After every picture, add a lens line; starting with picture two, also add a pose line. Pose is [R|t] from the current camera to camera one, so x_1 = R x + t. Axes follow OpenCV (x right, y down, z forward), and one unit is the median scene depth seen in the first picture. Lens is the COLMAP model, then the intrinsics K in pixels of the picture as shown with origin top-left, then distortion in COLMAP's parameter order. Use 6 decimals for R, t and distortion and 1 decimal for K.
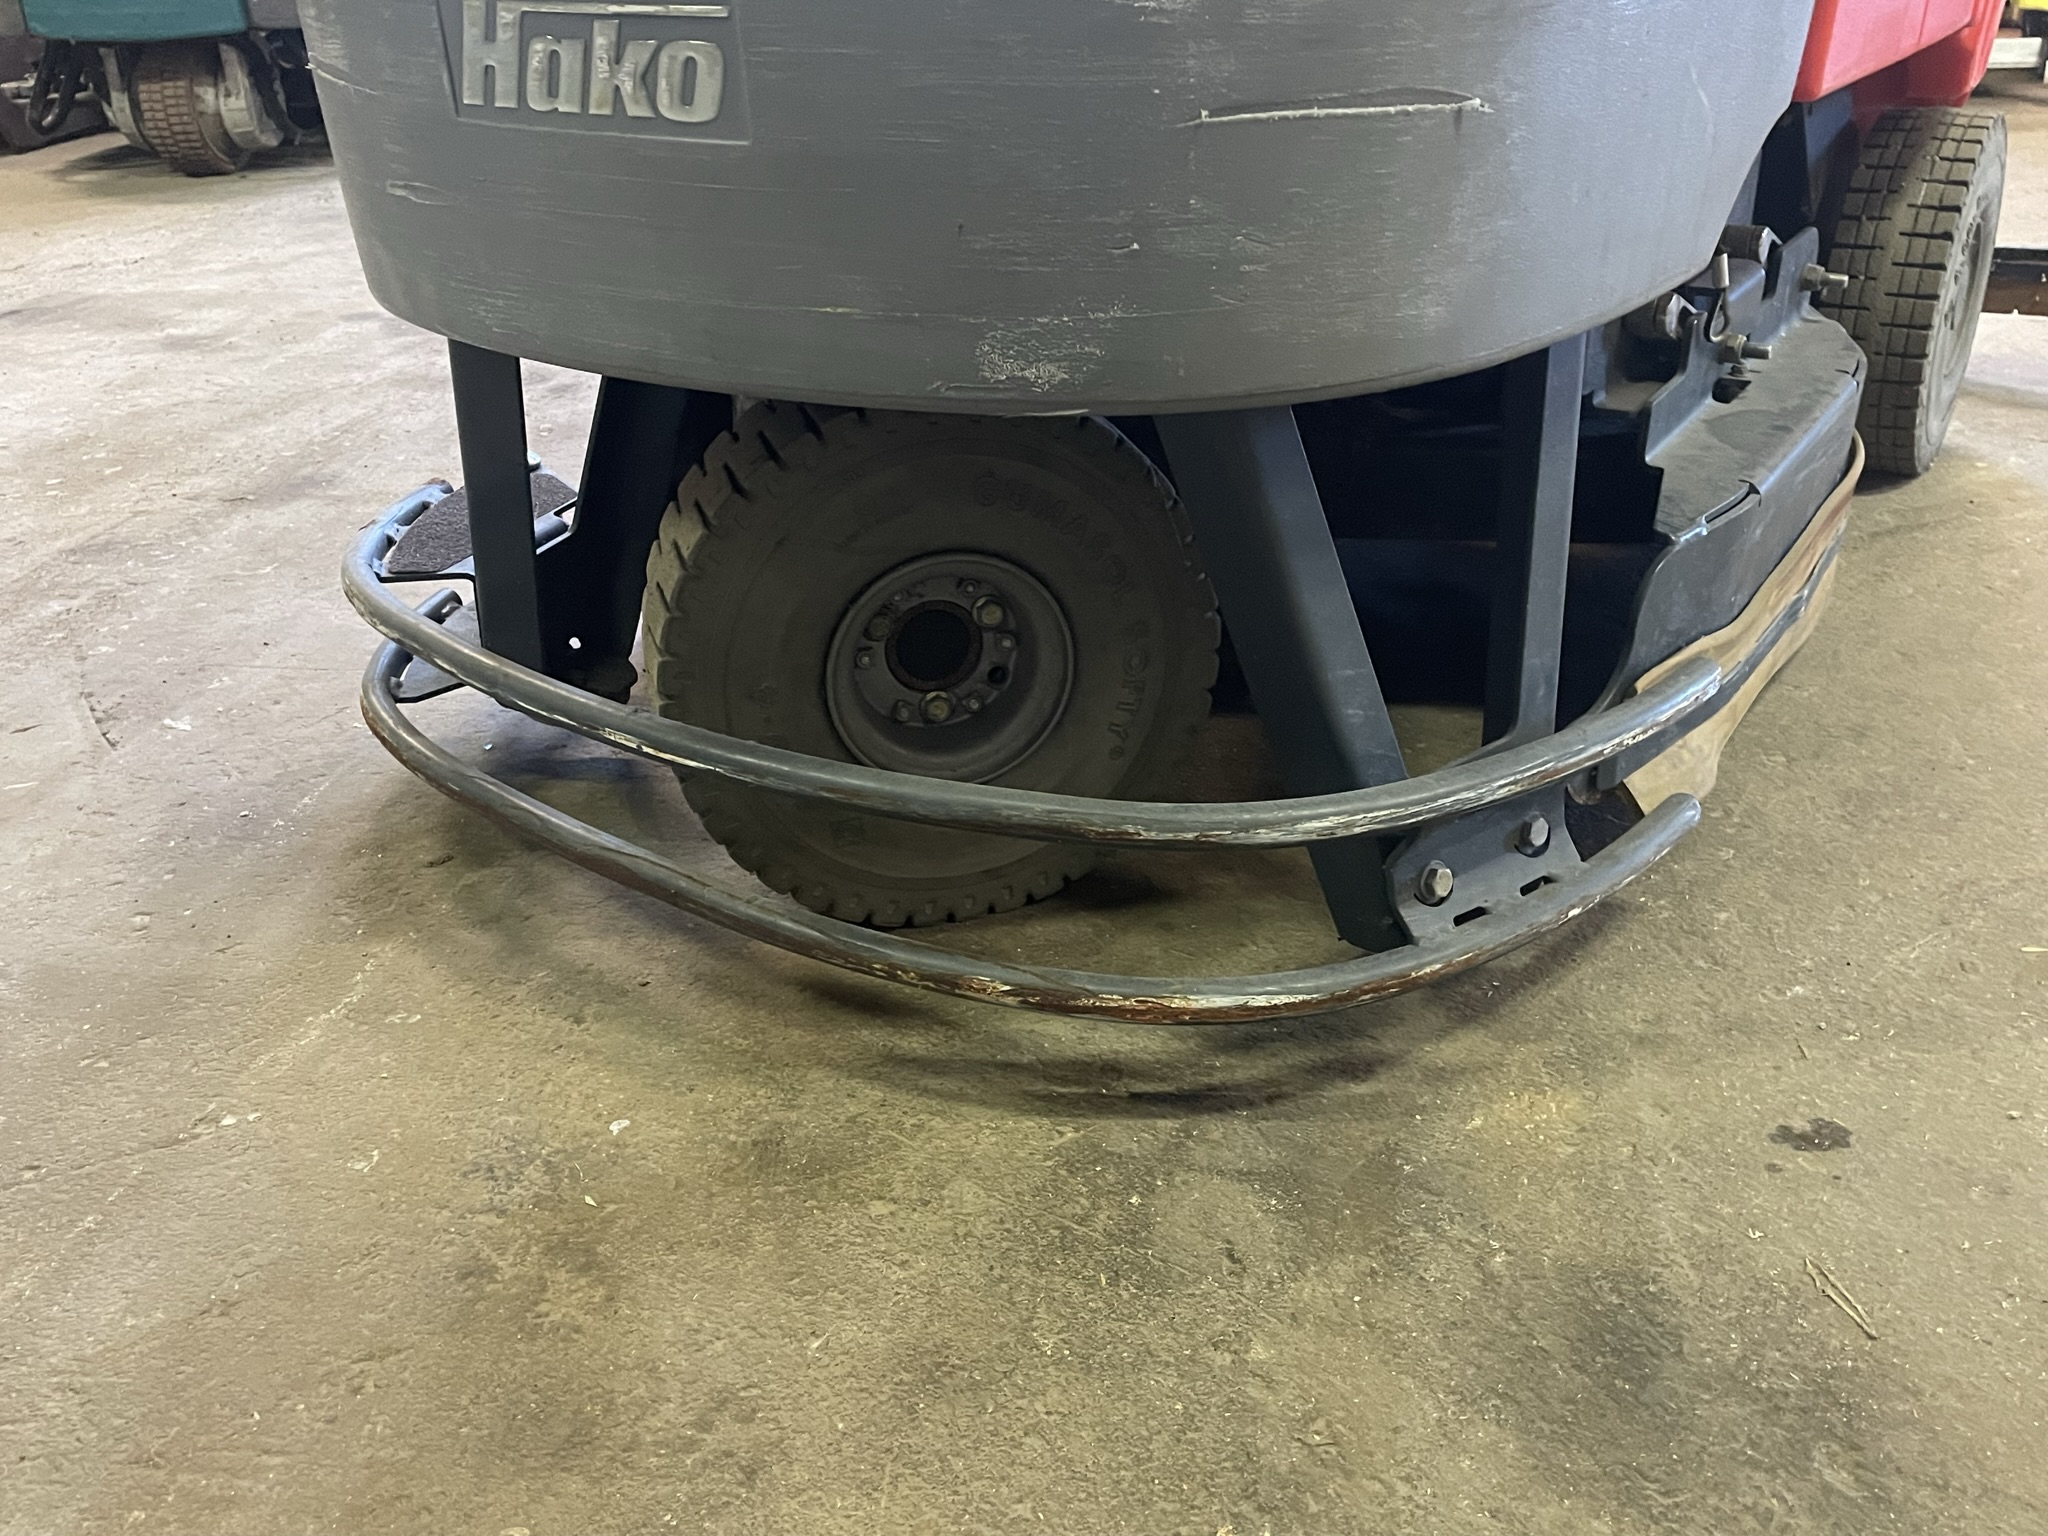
lens RADIAL K [[1834.0, 0, 1038.6], [0, 1834.0, 777.6], [0, 0, 1]] dist [0.086250, -0.117026]
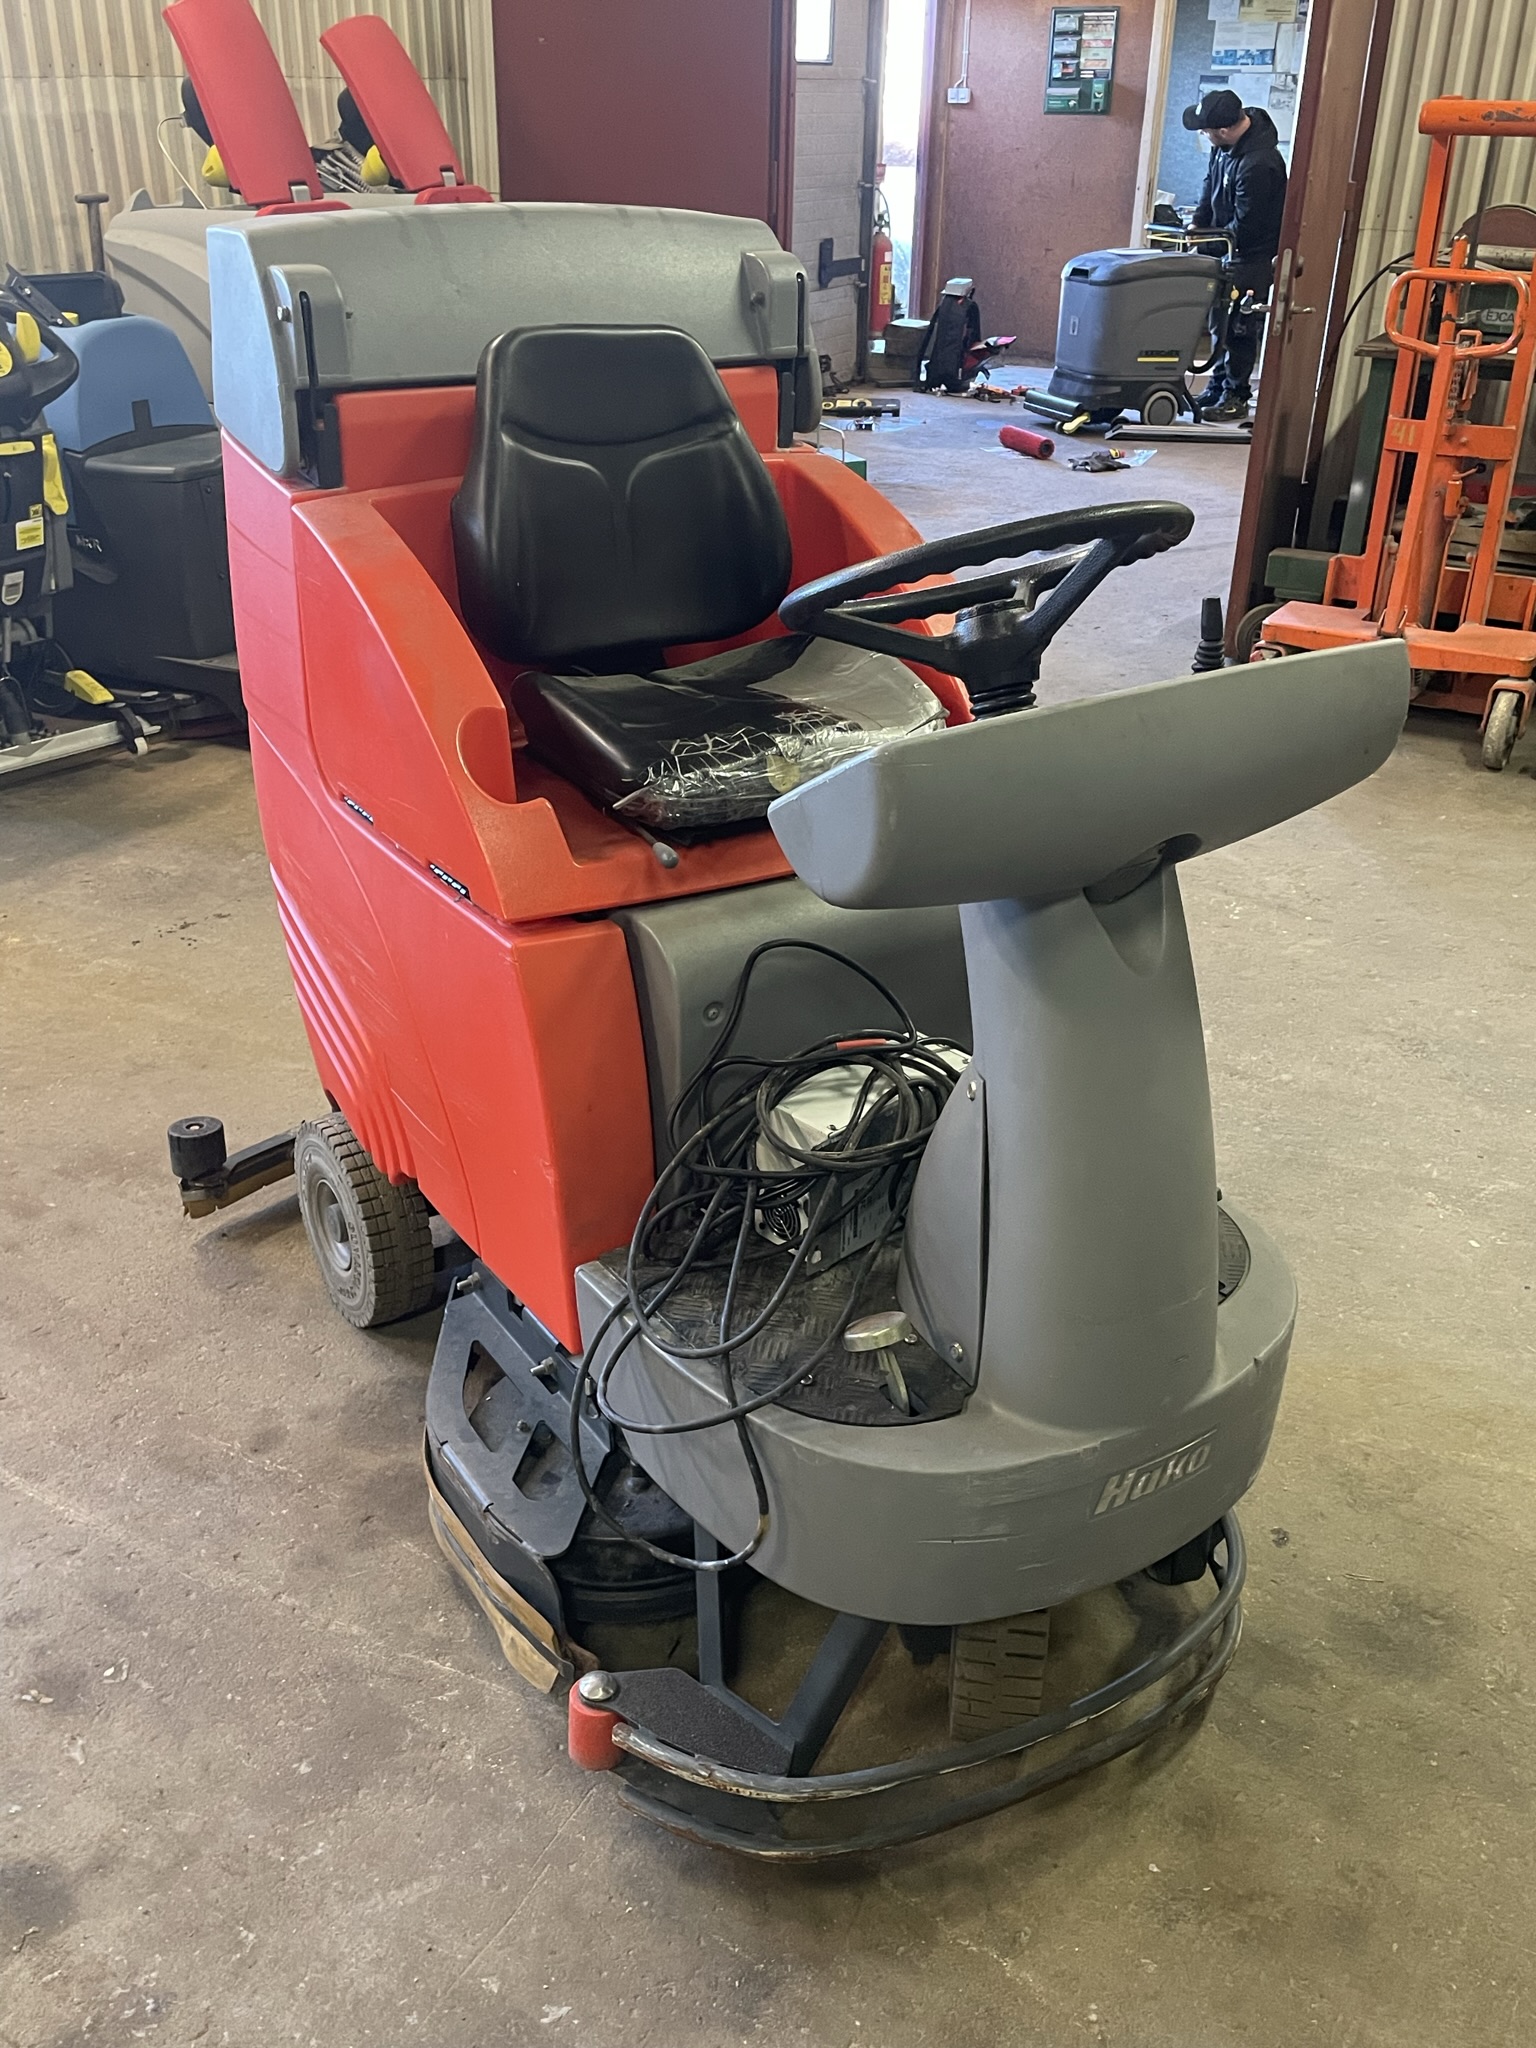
lens RADIAL K [[1834.0, 0, 747.9], [0, 1834.0, 1042.8], [0, 0, 1]] dist [0.086250, -0.117026]
pose [[0.416388, -0.382749, 0.824696, -1.874755], [0.380527, 0.897167, 0.224255, -1.364690], [-0.825724, 0.220442, 0.519216, 0.052291]]
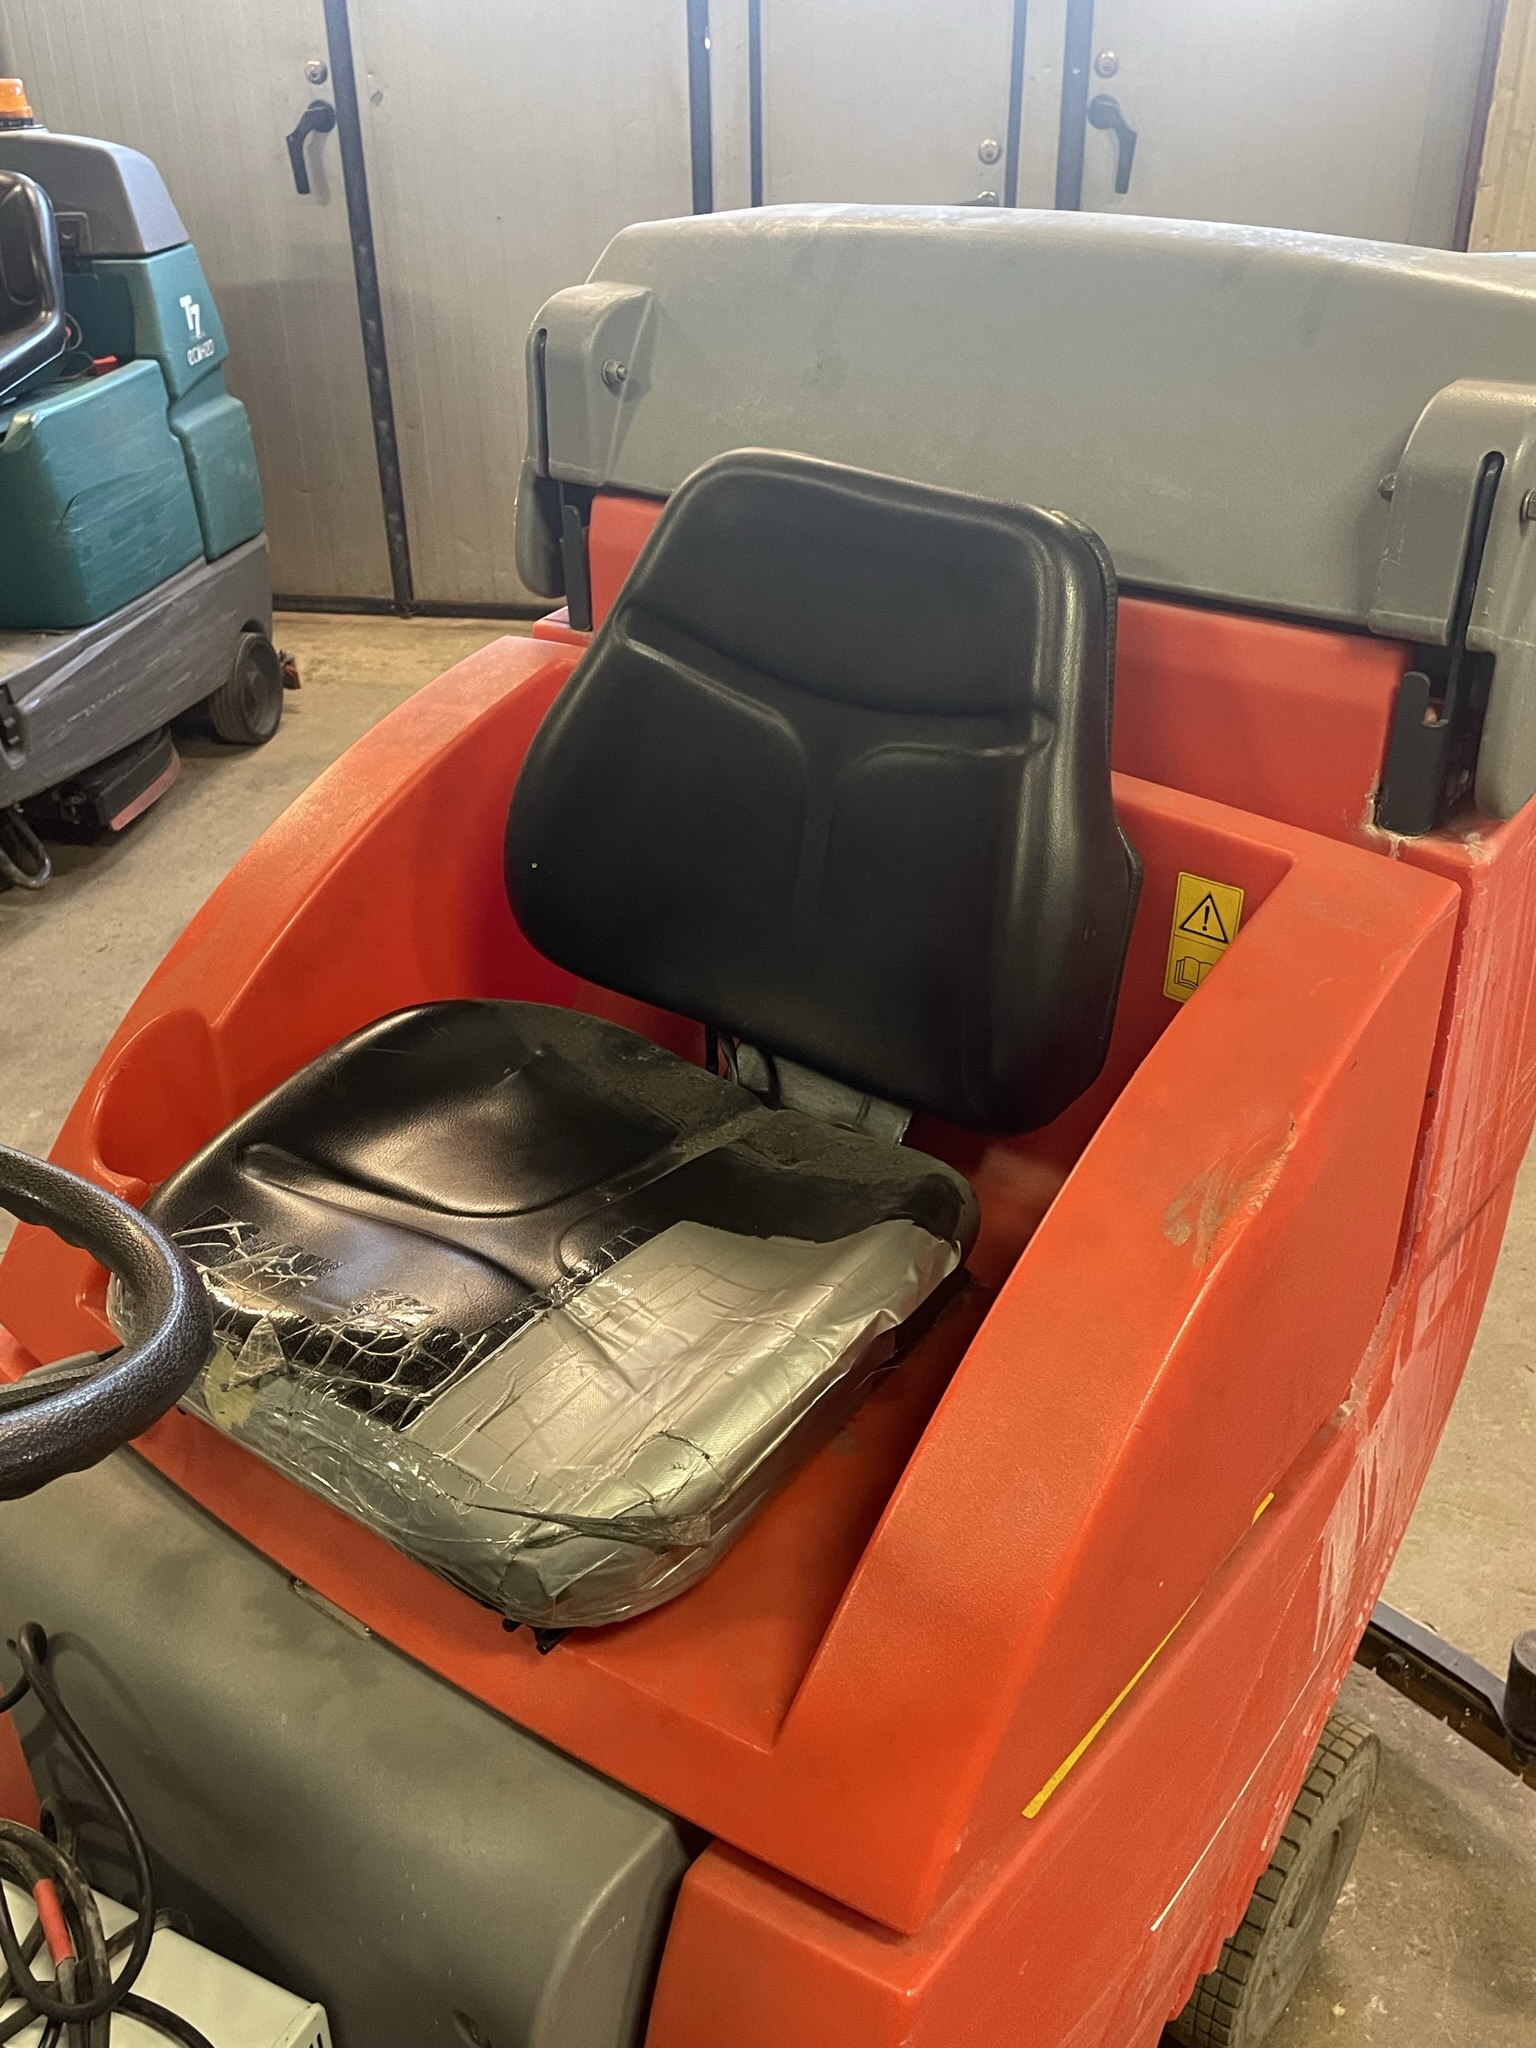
lens RADIAL K [[1834.0, 0, 758.6], [0, 1834.0, 1017.1], [0, 0, 1]] dist [0.086250, -0.117026]
pose [[0.995136, 0.061701, -0.076790, 0.478035], [-0.057273, 0.996638, 0.058583, -1.450722], [0.080147, -0.053900, 0.995325, 0.029173]]
